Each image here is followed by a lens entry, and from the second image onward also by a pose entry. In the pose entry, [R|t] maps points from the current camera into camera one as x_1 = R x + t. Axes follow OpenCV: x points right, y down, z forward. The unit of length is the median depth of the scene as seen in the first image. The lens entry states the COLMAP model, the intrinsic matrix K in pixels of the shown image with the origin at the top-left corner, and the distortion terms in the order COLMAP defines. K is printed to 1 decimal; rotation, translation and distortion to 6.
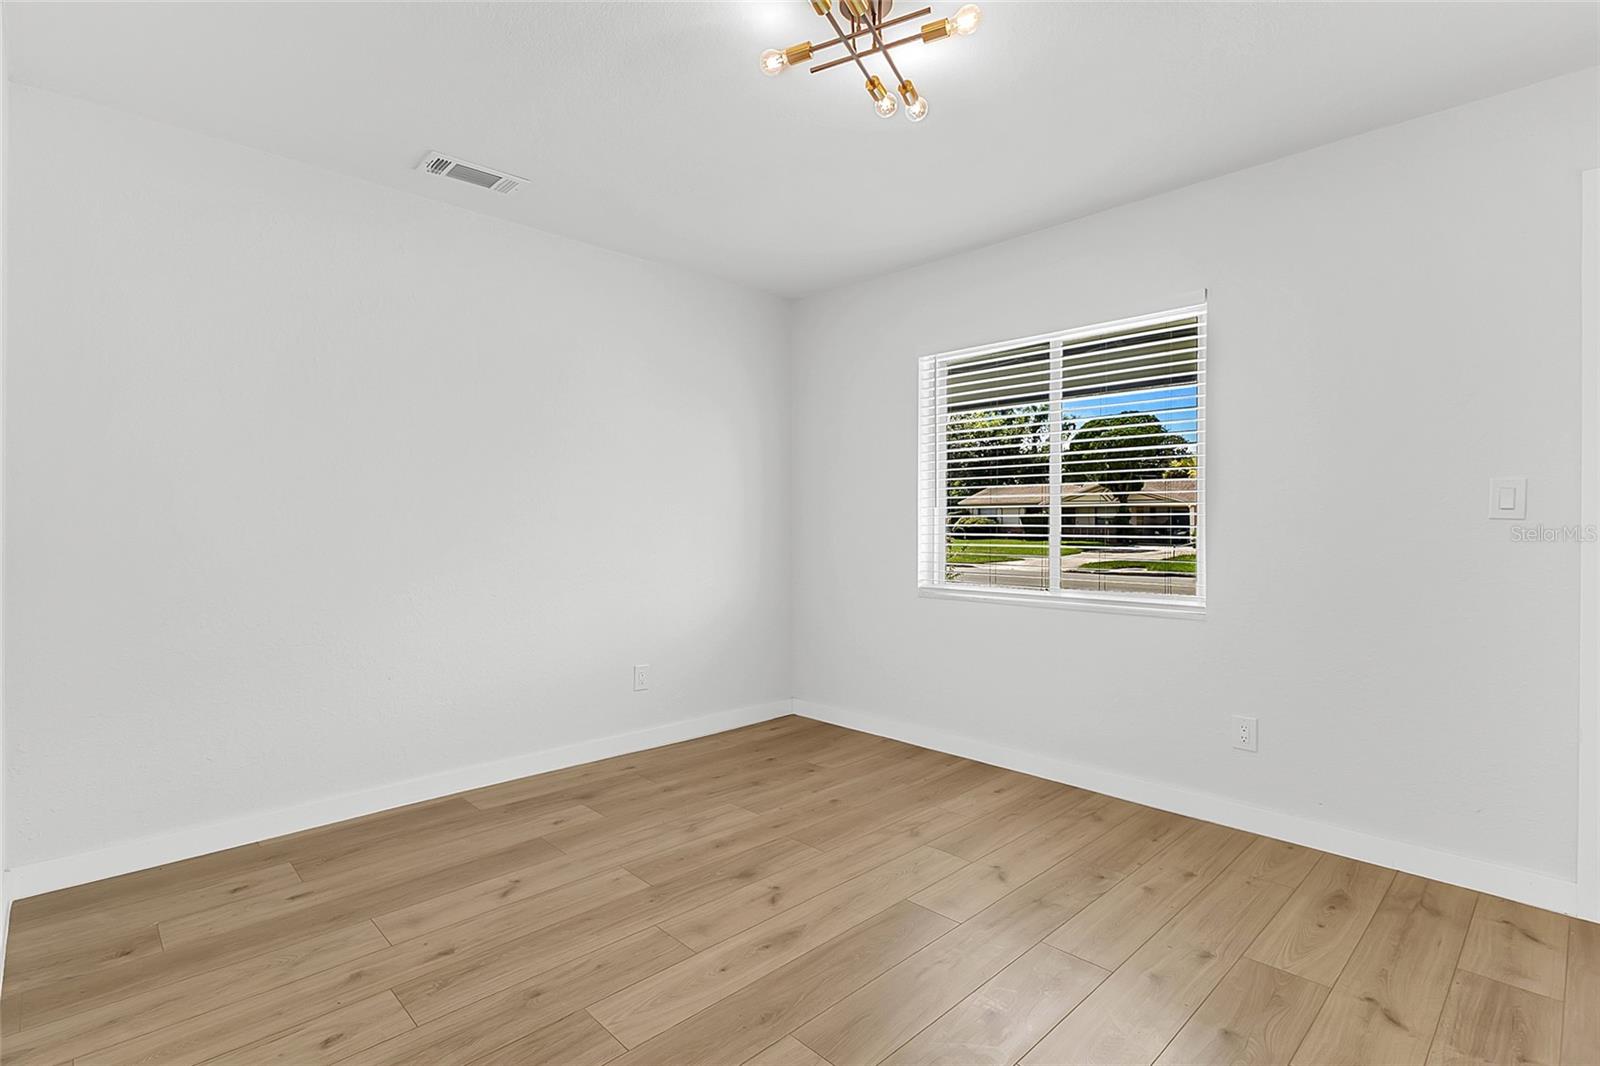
lens RADIAL K [[756.7, 0, 794.6], [0, 756.7, 531.8], [0, 0, 1]] dist [0.016185, 0.000065]
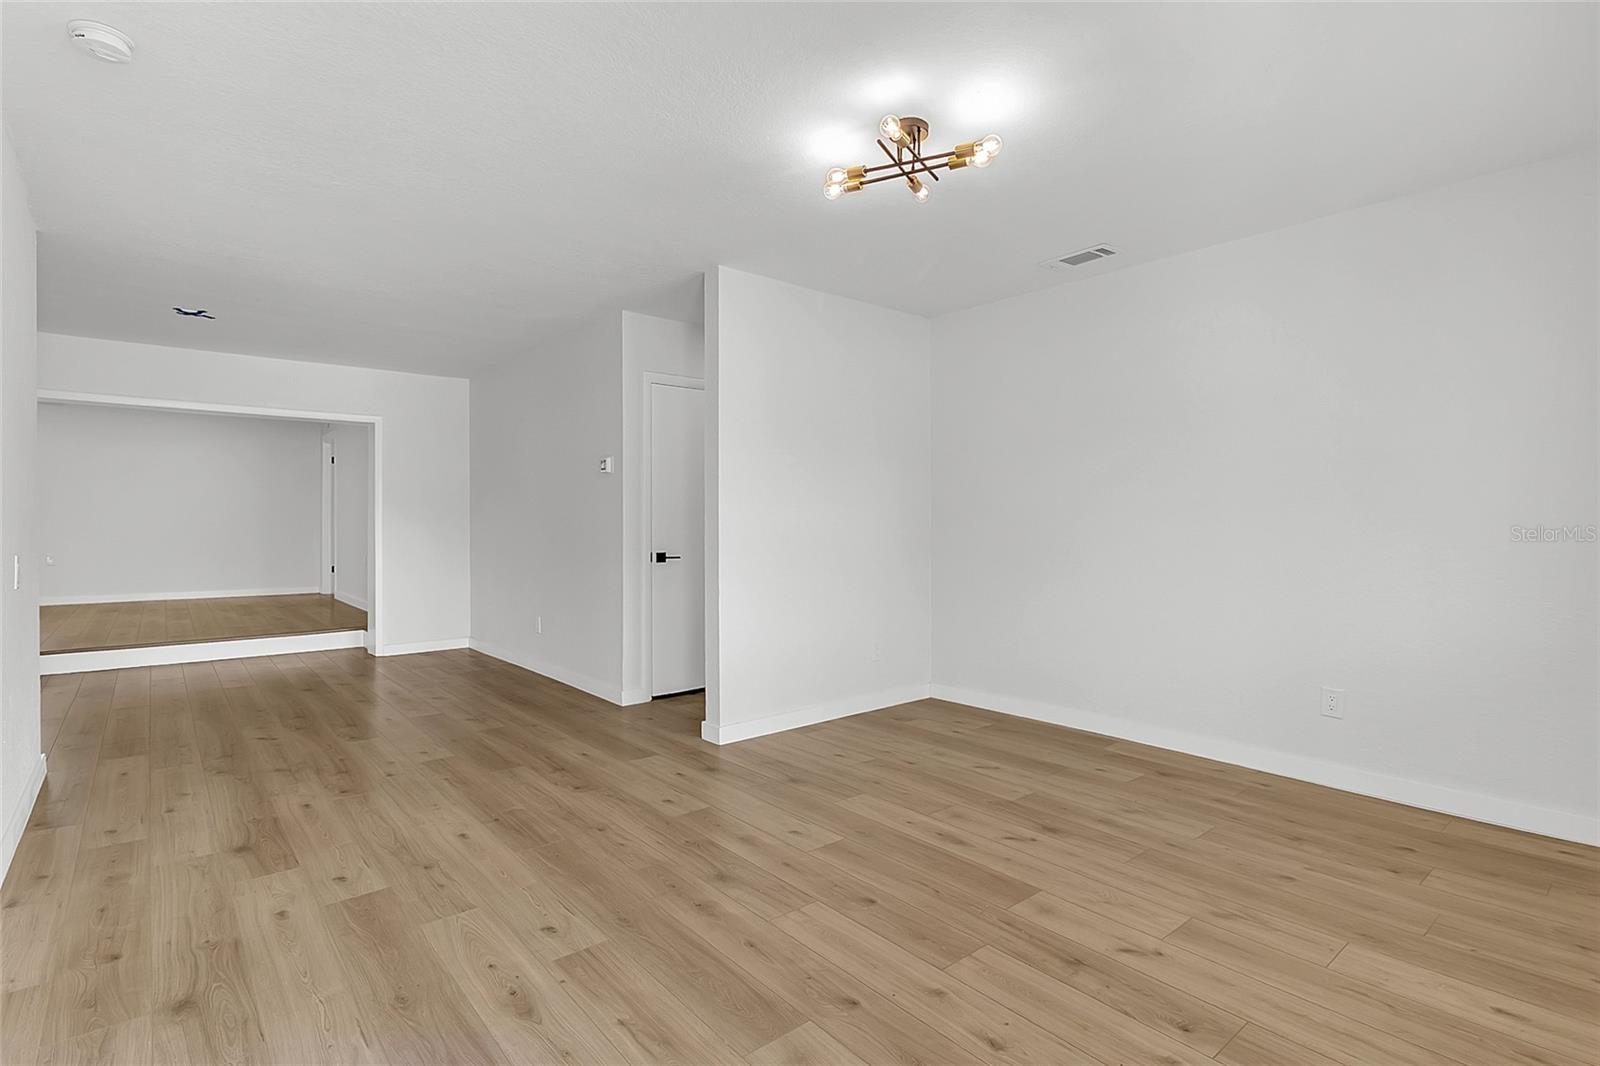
lens RADIAL K [[756.7, 0, 794.6], [0, 756.7, 531.8], [0, 0, 1]] dist [0.016185, 0.000065]
pose [[-0.051737, 0.007812, -0.998630, 1.019911], [-0.009984, 0.999915, 0.008339, -0.014487], [0.998611, 0.010401, -0.051655, 0.596540]]
